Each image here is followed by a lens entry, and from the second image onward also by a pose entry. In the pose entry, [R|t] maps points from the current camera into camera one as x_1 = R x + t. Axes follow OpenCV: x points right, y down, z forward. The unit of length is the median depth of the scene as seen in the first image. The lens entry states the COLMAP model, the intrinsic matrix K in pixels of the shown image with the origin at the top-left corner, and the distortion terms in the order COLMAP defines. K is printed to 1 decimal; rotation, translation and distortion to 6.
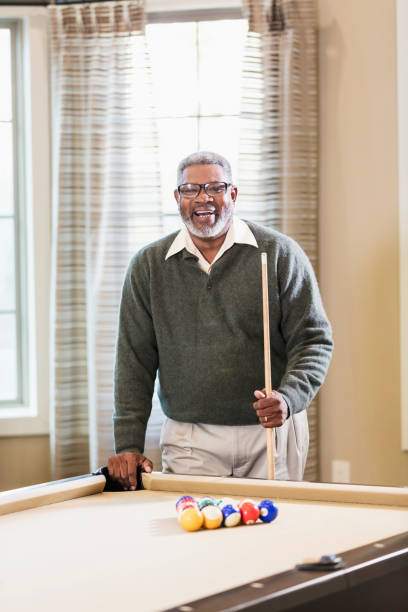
lens RADIAL K [[2232.3, 0, 203.6], [0, 2232.3, 306.6], [0, 0, 1]] dist [-0.031741, -0.779918]
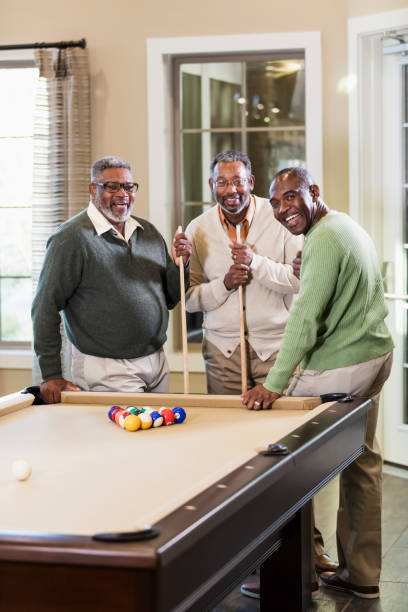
lens RADIAL K [[1517.3, 0, 204.0], [0, 1517.3, 306.0], [0, 0, 1]] dist [0.008130, -0.145215]
pose [[0.970534, -0.016813, 0.240377, -0.112712], [0.011752, 0.999678, 0.022474, 0.000916], [-0.240677, -0.018986, 0.970419, 0.042547]]
